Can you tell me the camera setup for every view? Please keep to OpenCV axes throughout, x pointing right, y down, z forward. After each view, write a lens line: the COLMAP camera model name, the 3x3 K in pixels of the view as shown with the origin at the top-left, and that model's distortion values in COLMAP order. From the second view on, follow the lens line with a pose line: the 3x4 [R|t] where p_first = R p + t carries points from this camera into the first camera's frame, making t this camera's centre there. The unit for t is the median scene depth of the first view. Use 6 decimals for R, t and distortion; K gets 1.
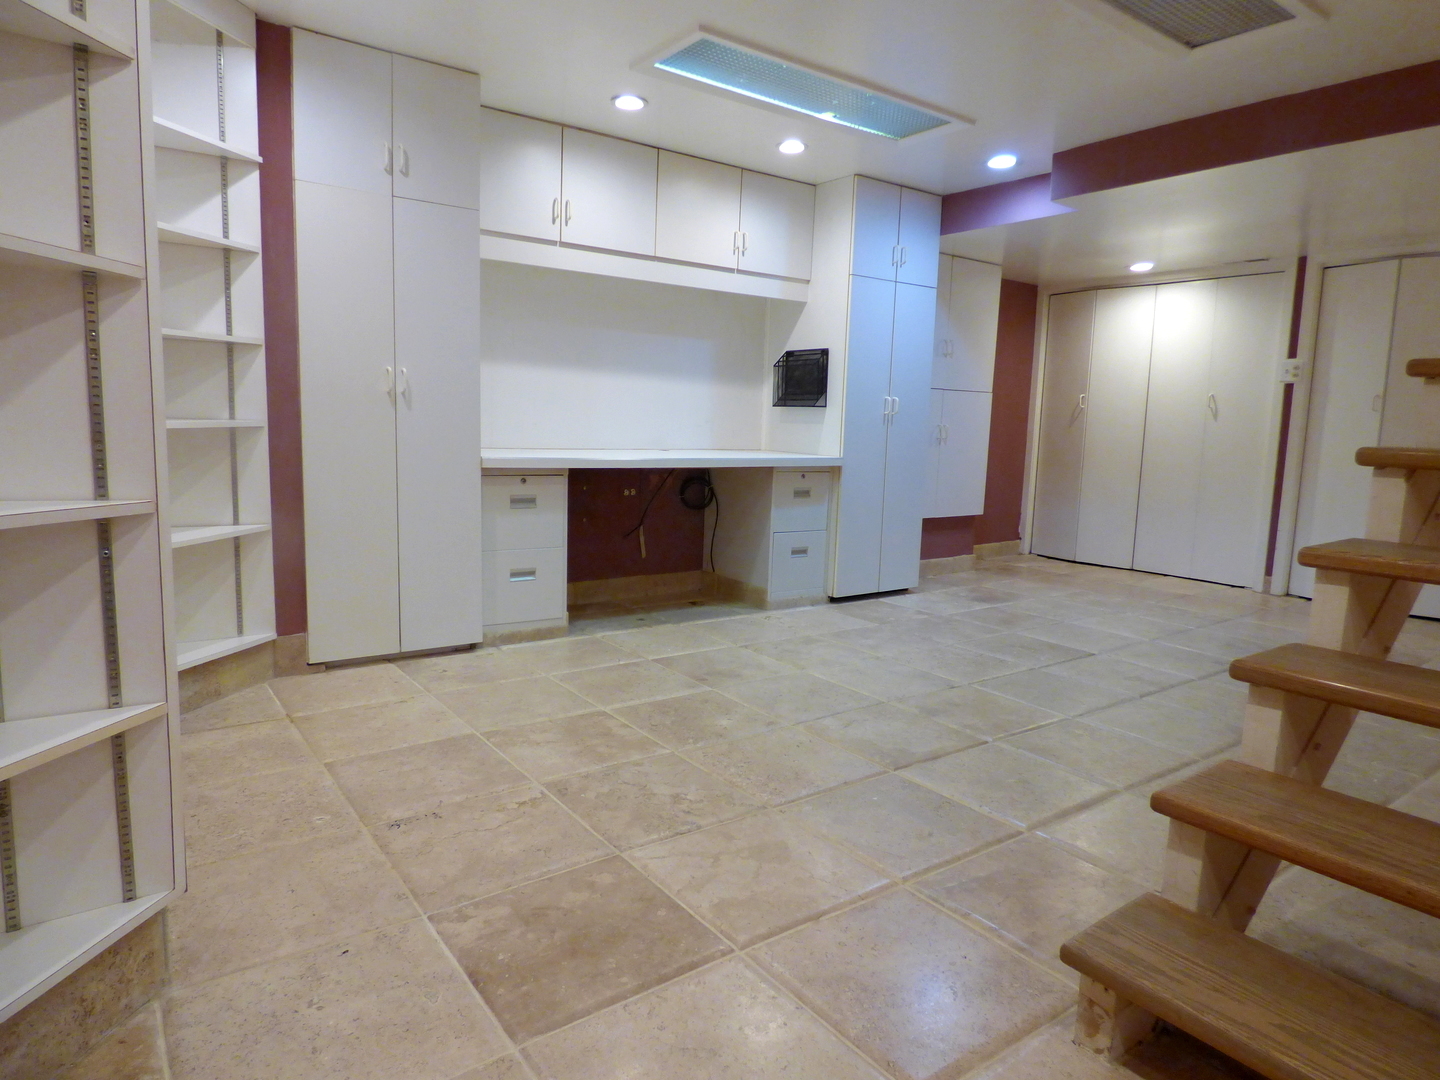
lens RADIAL K [[861.9, 0, 728.4], [0, 861.9, 541.5], [0, 0, 1]] dist [-0.030219, 0.015129]
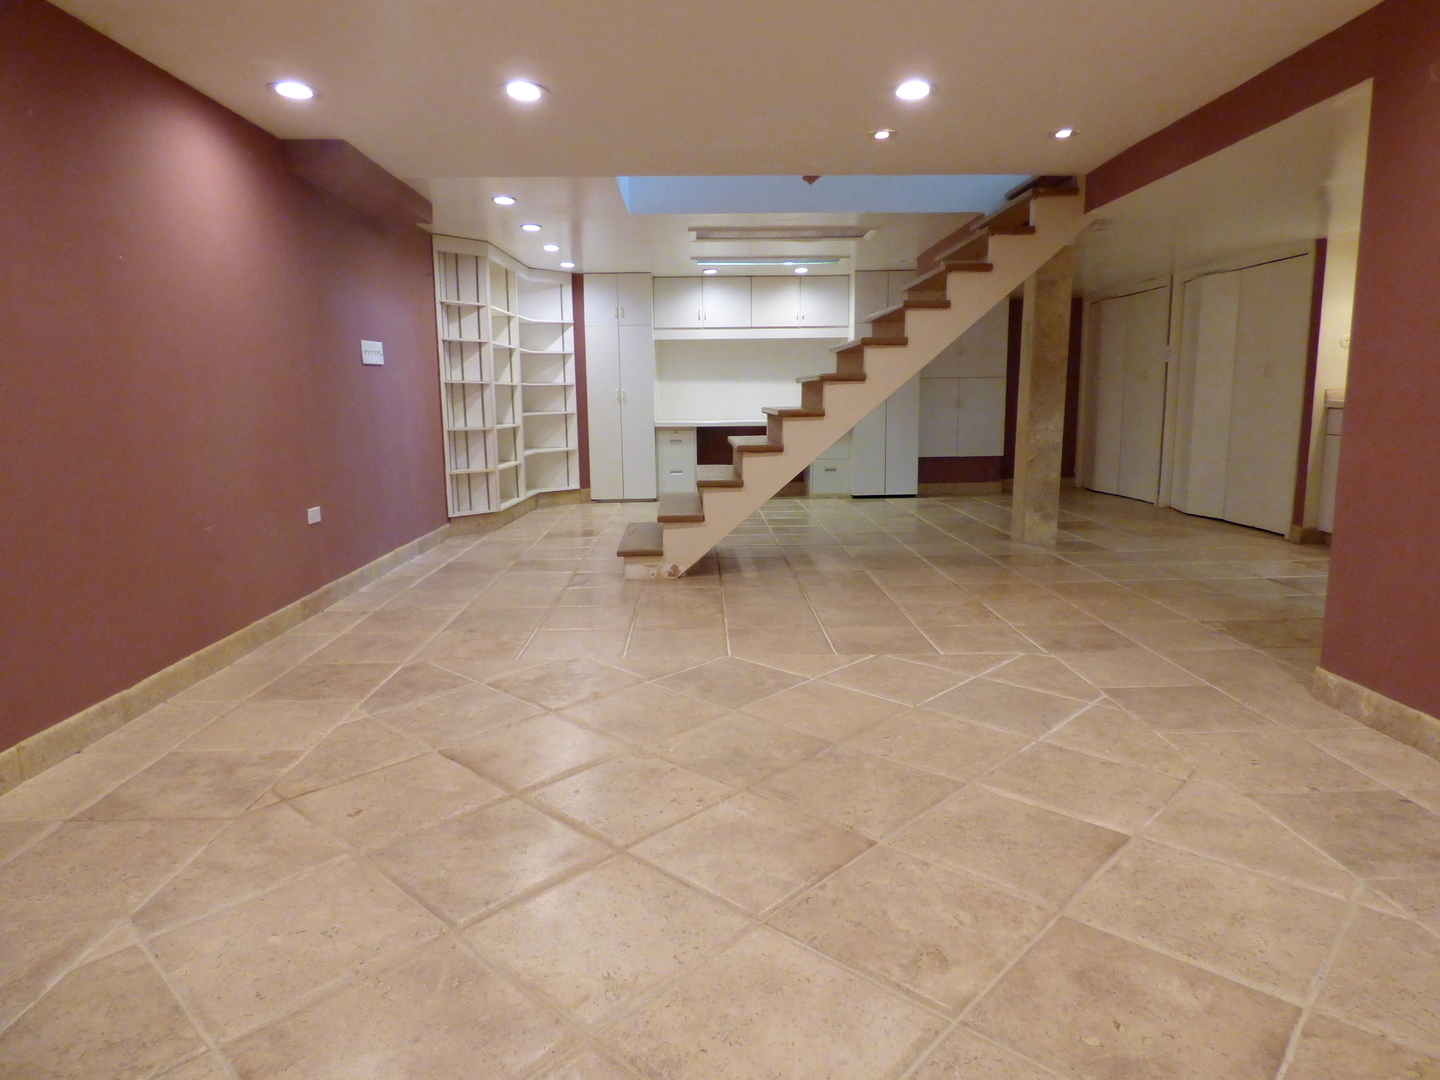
lens RADIAL K [[861.9, 0, 713.8], [0, 861.9, 540.6], [0, 0, 1]] dist [-0.030219, 0.015129]
pose [[0.830125, 0.052968, -0.555056, 1.385251], [-0.039557, 0.998564, 0.036131, 0.161132], [0.556172, -0.008037, 0.831028, -1.084222]]
